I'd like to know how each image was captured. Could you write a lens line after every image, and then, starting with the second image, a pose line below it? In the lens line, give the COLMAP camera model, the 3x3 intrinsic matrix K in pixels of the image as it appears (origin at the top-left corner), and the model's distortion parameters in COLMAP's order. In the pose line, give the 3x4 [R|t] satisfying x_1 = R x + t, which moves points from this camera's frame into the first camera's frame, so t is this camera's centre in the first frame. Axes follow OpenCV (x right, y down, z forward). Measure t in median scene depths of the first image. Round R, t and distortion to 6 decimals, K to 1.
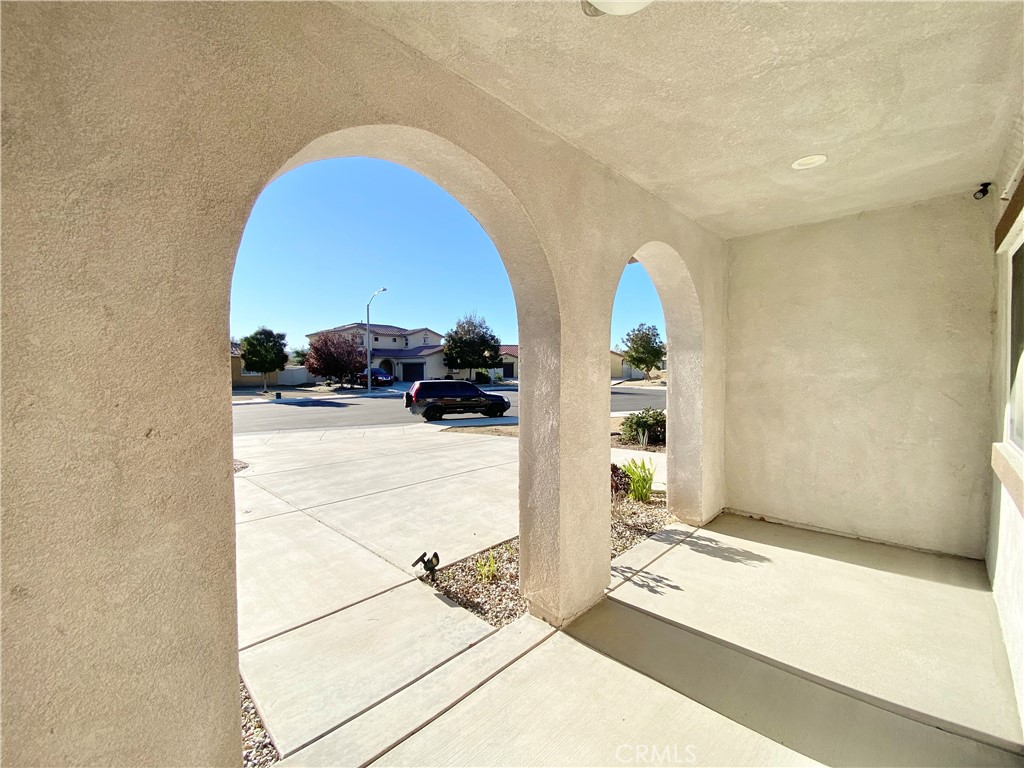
lens RADIAL K [[416.9, 0, 508.9], [0, 416.9, 382.5], [0, 0, 1]] dist [0.010771, -0.012512]
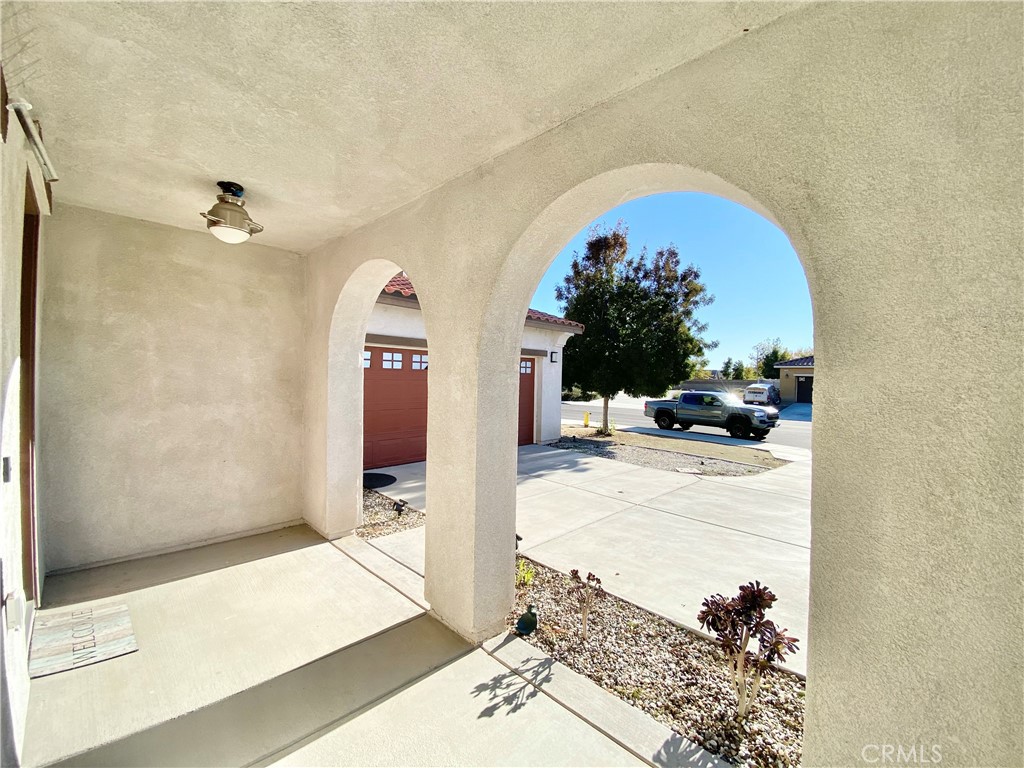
lens RADIAL K [[416.9, 0, 507.5], [0, 416.9, 383.1], [0, 0, 1]] dist [0.010771, -0.012512]
pose [[0.015645, 0.025284, -0.999558, 0.792281], [-0.057545, 0.998046, 0.024345, -0.048153], [0.998220, 0.057139, 0.017069, 0.734404]]
